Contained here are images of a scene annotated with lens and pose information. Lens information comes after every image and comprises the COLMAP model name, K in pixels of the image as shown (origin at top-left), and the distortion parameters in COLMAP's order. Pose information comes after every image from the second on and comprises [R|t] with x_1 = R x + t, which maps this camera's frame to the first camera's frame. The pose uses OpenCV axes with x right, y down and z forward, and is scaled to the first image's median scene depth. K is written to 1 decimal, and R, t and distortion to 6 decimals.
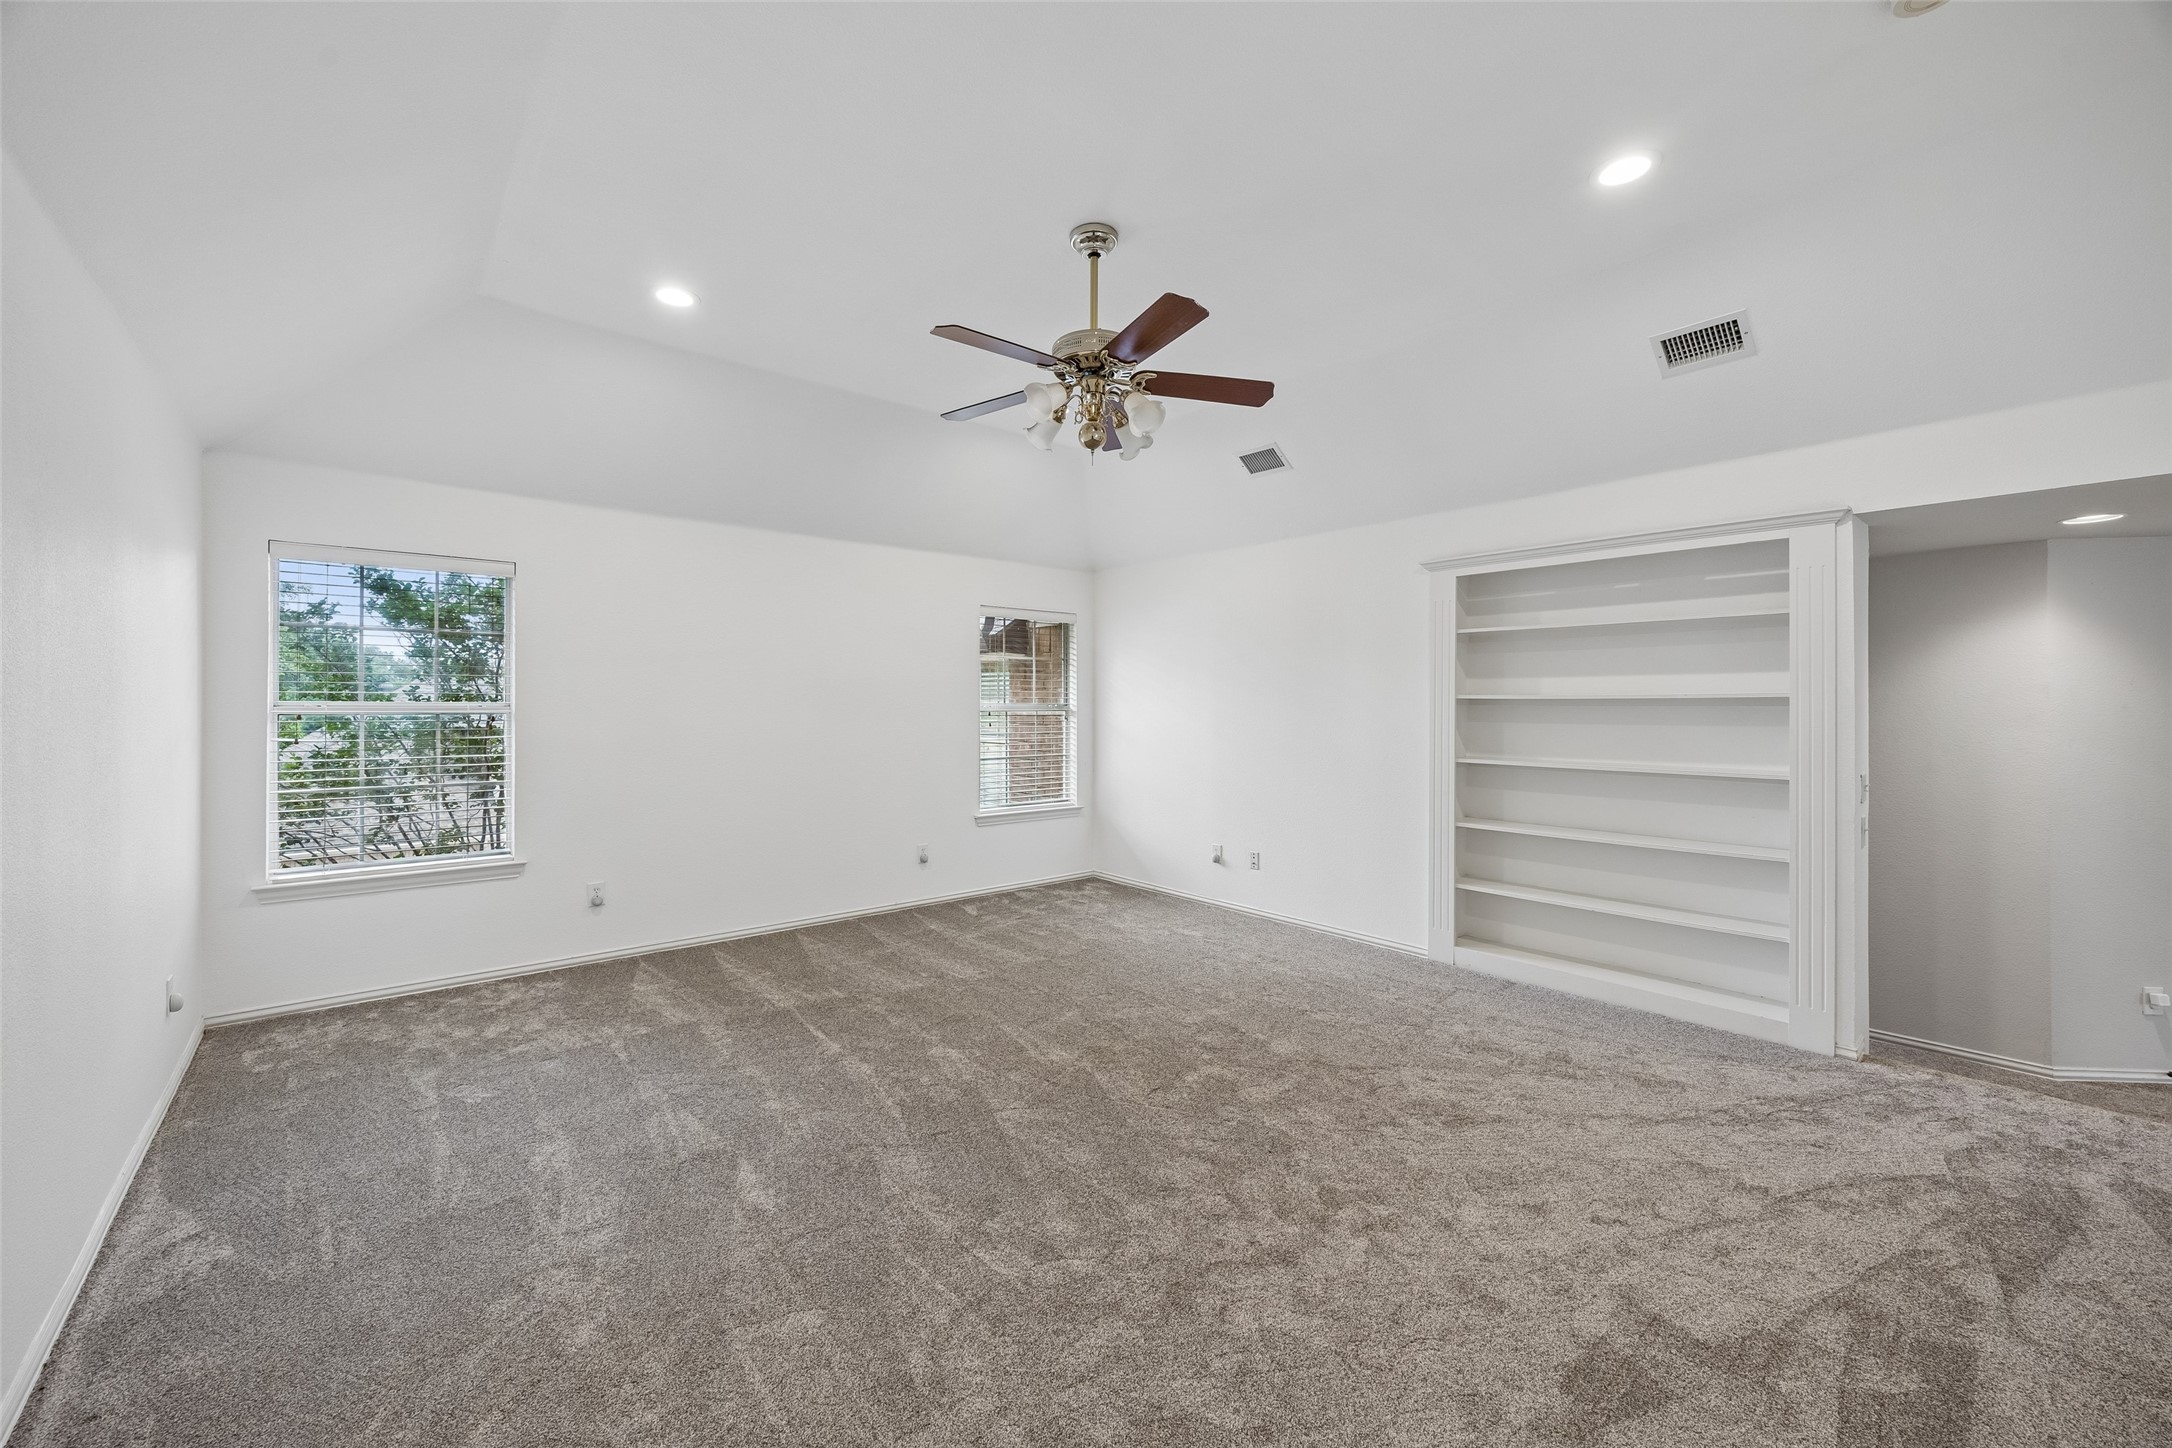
lens RADIAL K [[829.7, 0, 1073.5], [0, 829.7, 709.5], [0, 0, 1]] dist [0.000308, -0.000391]
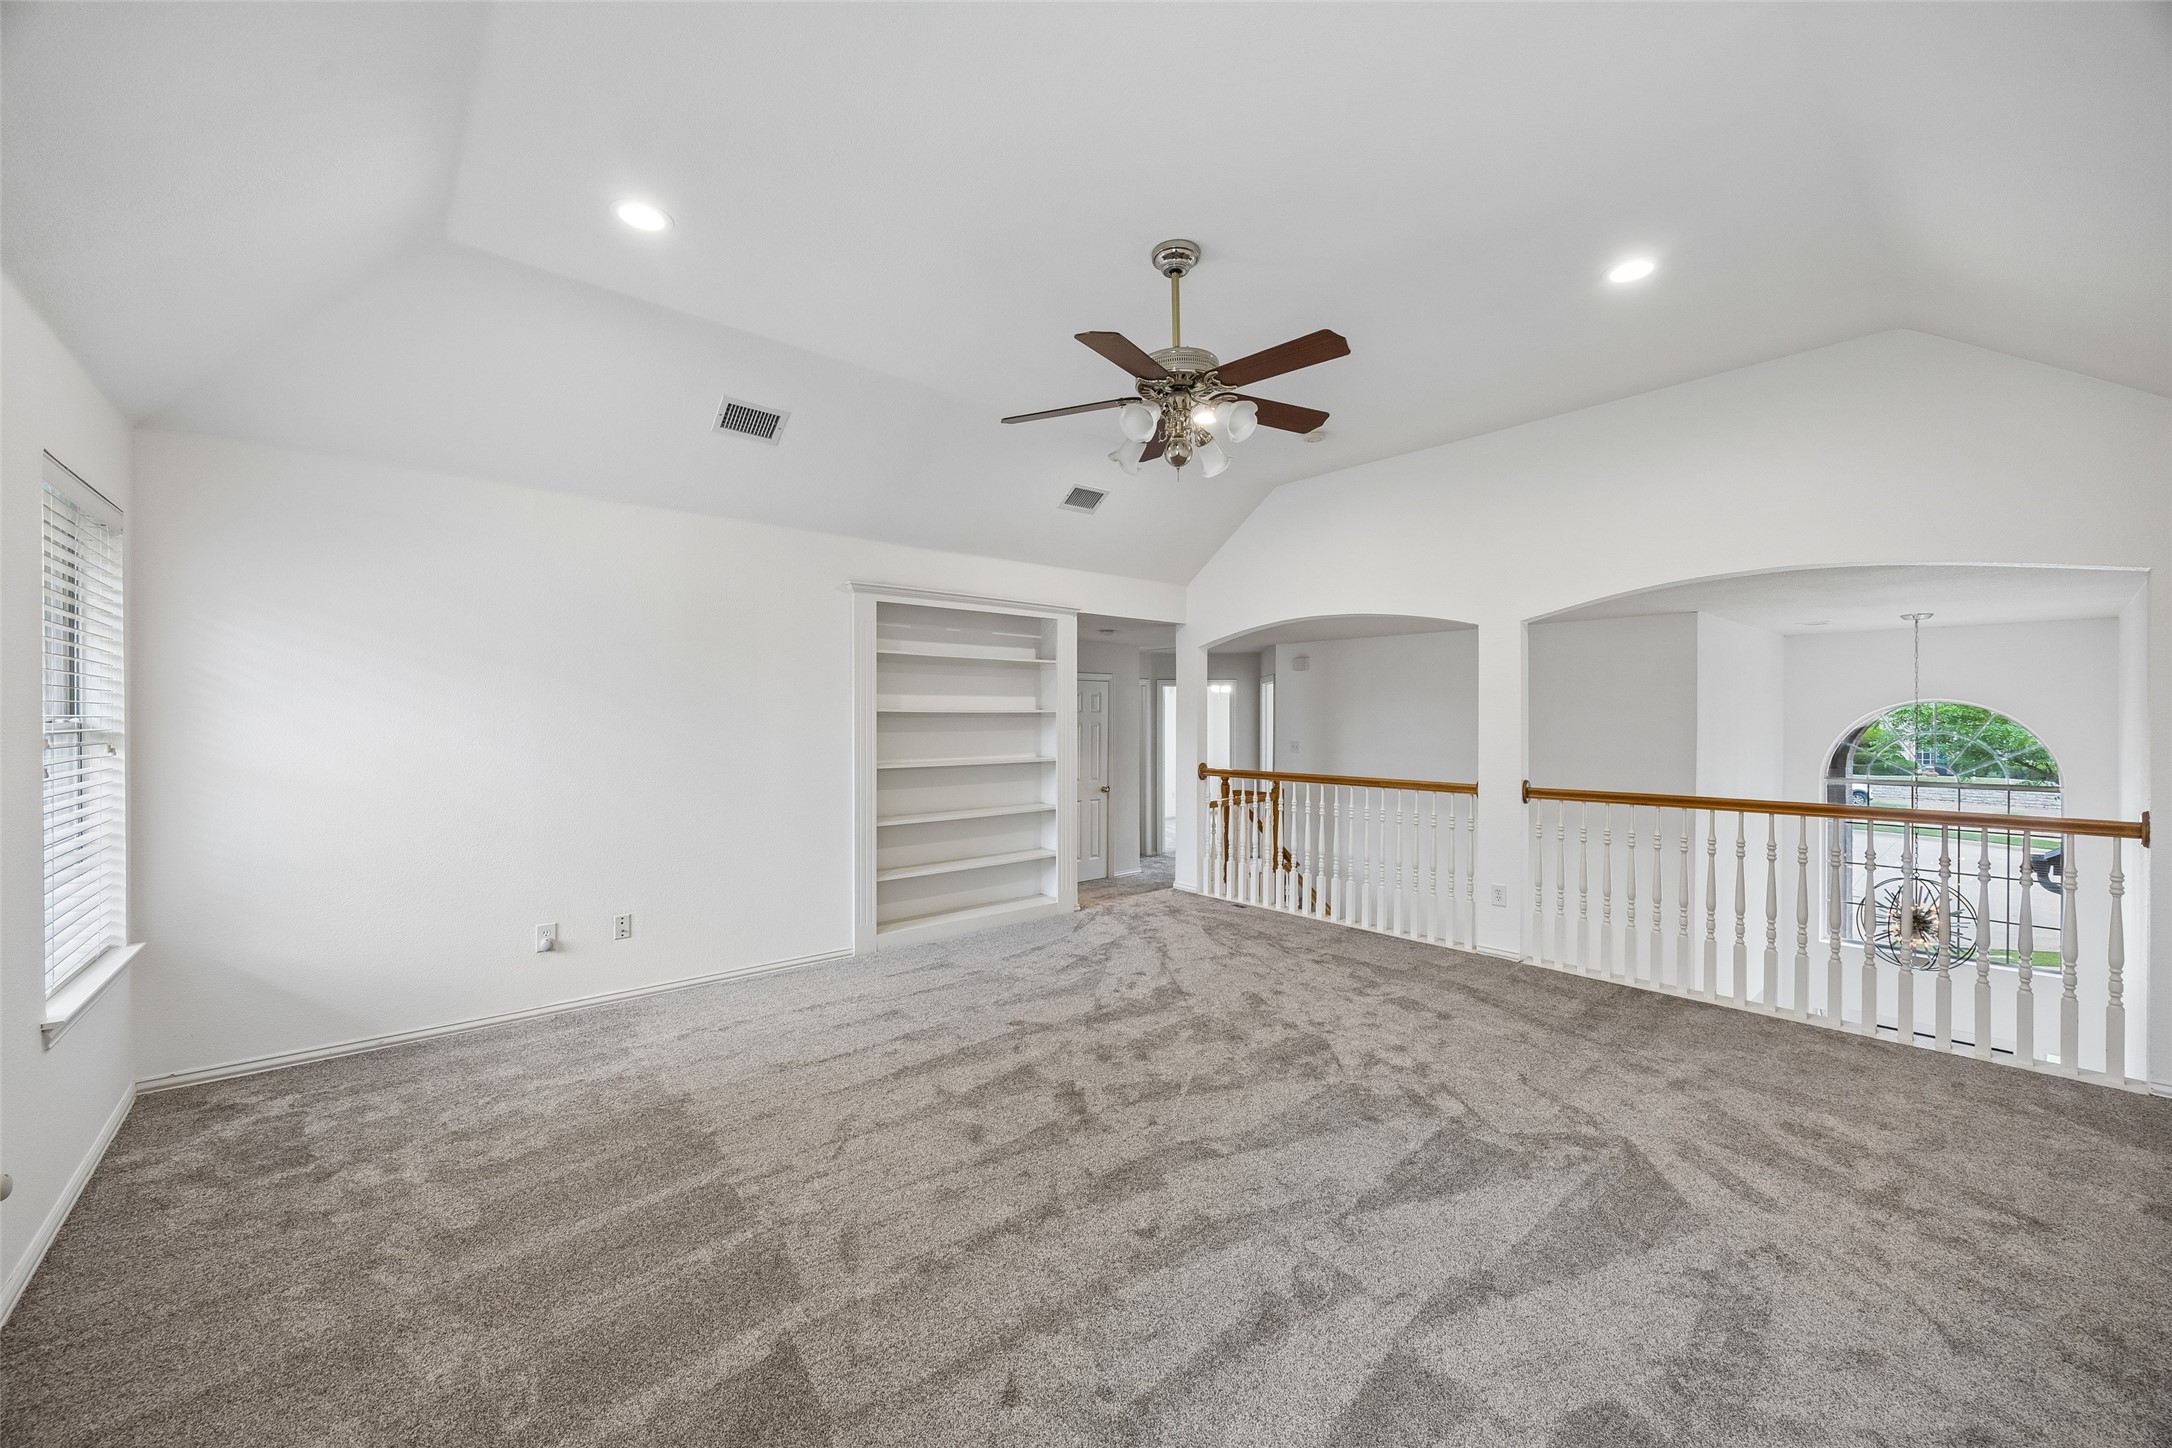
lens RADIAL K [[829.7, 0, 1074.8], [0, 829.7, 718.3], [0, 0, 1]] dist [0.000308, -0.000391]
pose [[-0.000943, -0.006535, 0.999978, -0.883631], [0.005248, 0.999965, 0.006540, -0.013044], [-0.999986, 0.005254, -0.000909, 1.002414]]
